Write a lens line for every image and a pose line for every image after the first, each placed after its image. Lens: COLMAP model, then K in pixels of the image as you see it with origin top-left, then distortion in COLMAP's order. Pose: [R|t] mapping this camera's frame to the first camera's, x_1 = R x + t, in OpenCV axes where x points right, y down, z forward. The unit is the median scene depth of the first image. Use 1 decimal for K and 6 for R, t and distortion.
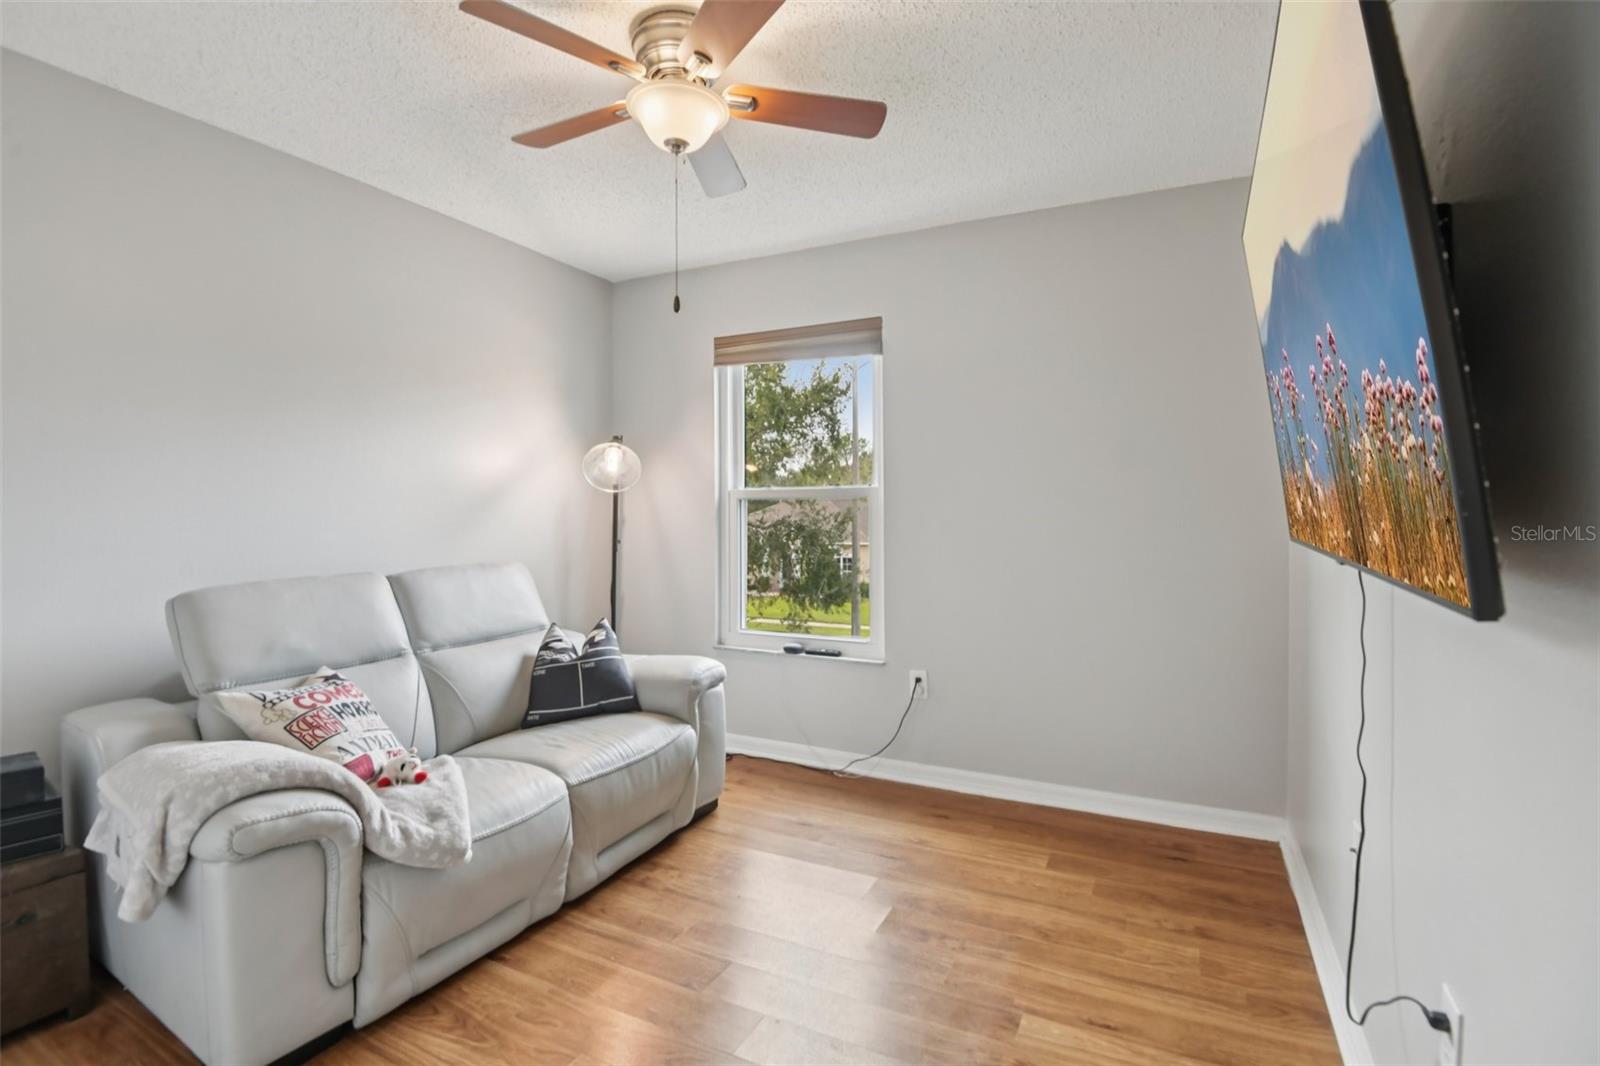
lens RADIAL K [[749.7, 0, 797.3], [0, 749.7, 521.0], [0, 0, 1]] dist [0.007613, -0.004037]
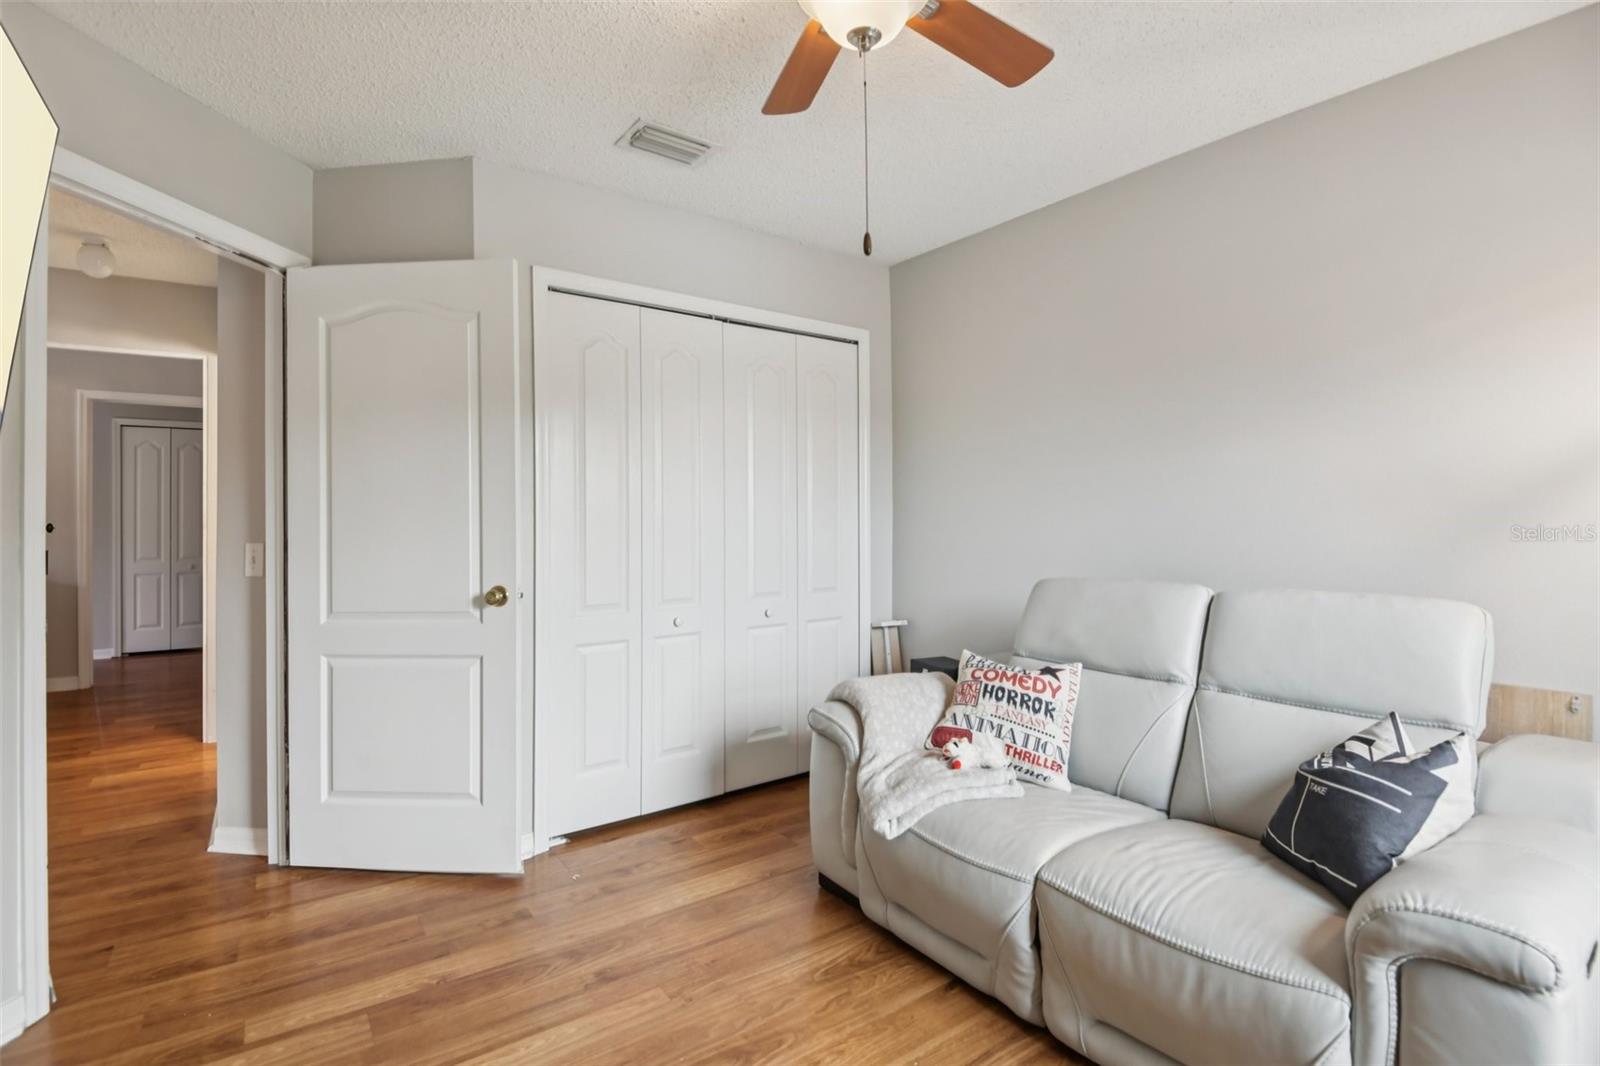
lens RADIAL K [[749.7, 0, 796.8], [0, 749.7, 531.2], [0, 0, 1]] dist [0.007613, -0.004037]
pose [[-0.418771, 0.020904, -0.907851, 0.526261], [-0.008636, 0.999598, 0.027000, -0.014384], [0.908051, 0.019147, -0.418422, 1.195583]]
